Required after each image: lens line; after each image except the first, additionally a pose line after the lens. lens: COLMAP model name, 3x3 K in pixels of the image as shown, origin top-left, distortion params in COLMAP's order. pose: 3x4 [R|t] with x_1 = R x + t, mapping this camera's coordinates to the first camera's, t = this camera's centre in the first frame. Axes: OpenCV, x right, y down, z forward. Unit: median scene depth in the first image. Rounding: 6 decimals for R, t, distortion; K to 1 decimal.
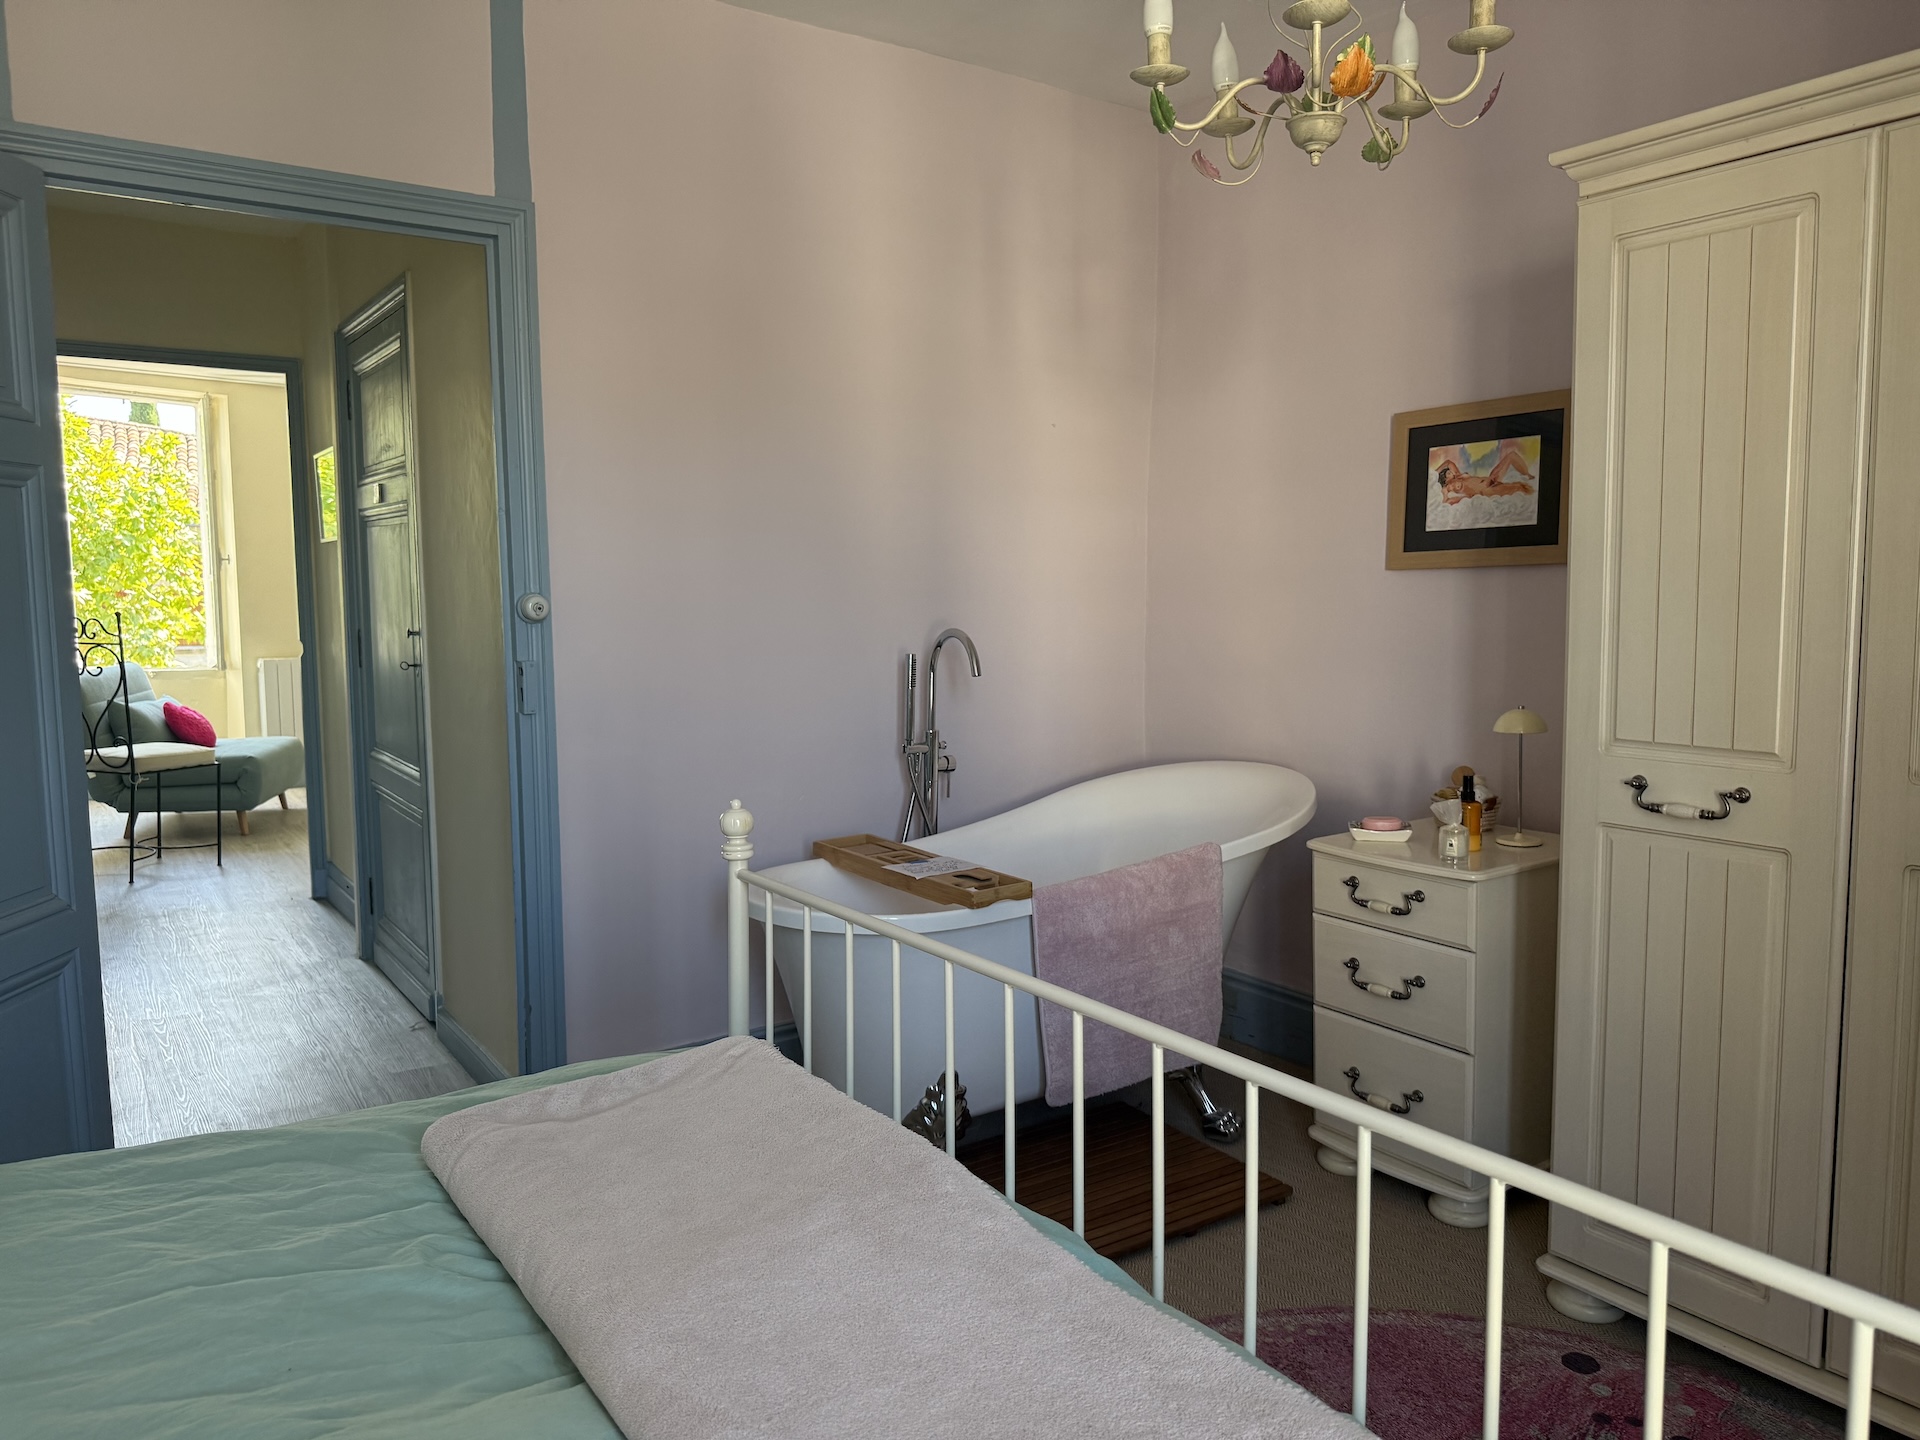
lens RADIAL K [[1362.8, 0, 960.0], [0, 1362.8, 720.0], [0, 0, 1]] dist [0.055534, -0.091262]
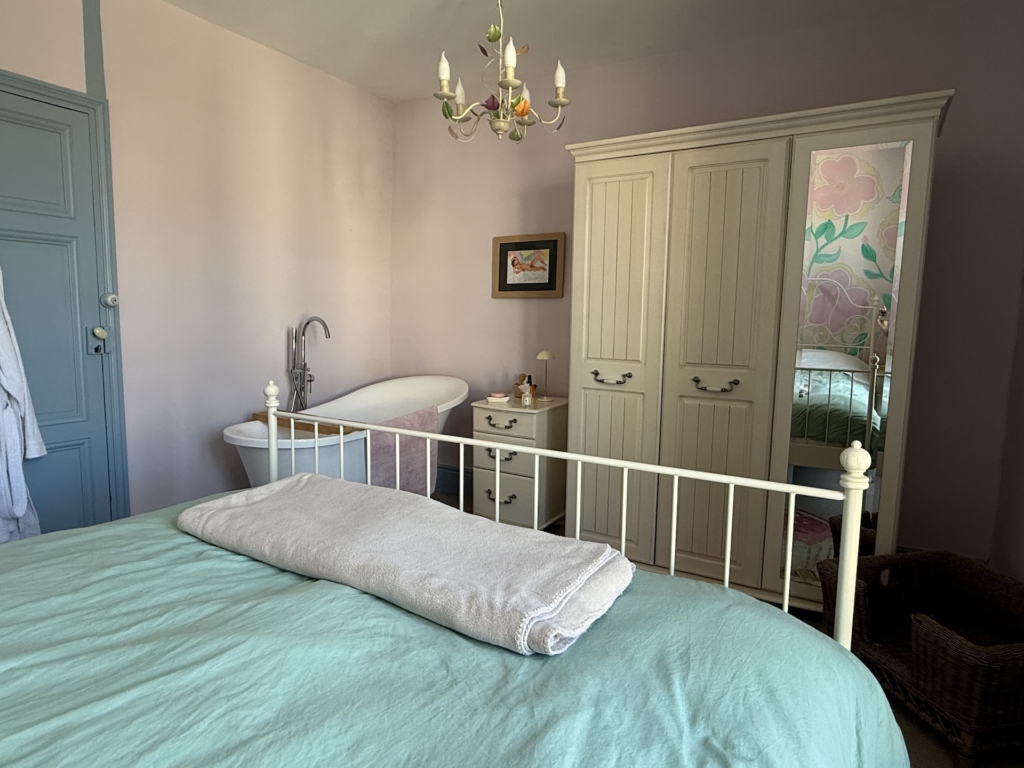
lens RADIAL K [[602.1, 0, 512.0], [0, 602.1, 384.0], [0, 0, 1]] dist [0.004205, 0.000357]
pose [[0.918825, -0.021509, 0.394079, -0.123111], [0.012728, 0.999609, 0.024883, 0.027902], [-0.394460, -0.017847, 0.918740, -0.061146]]
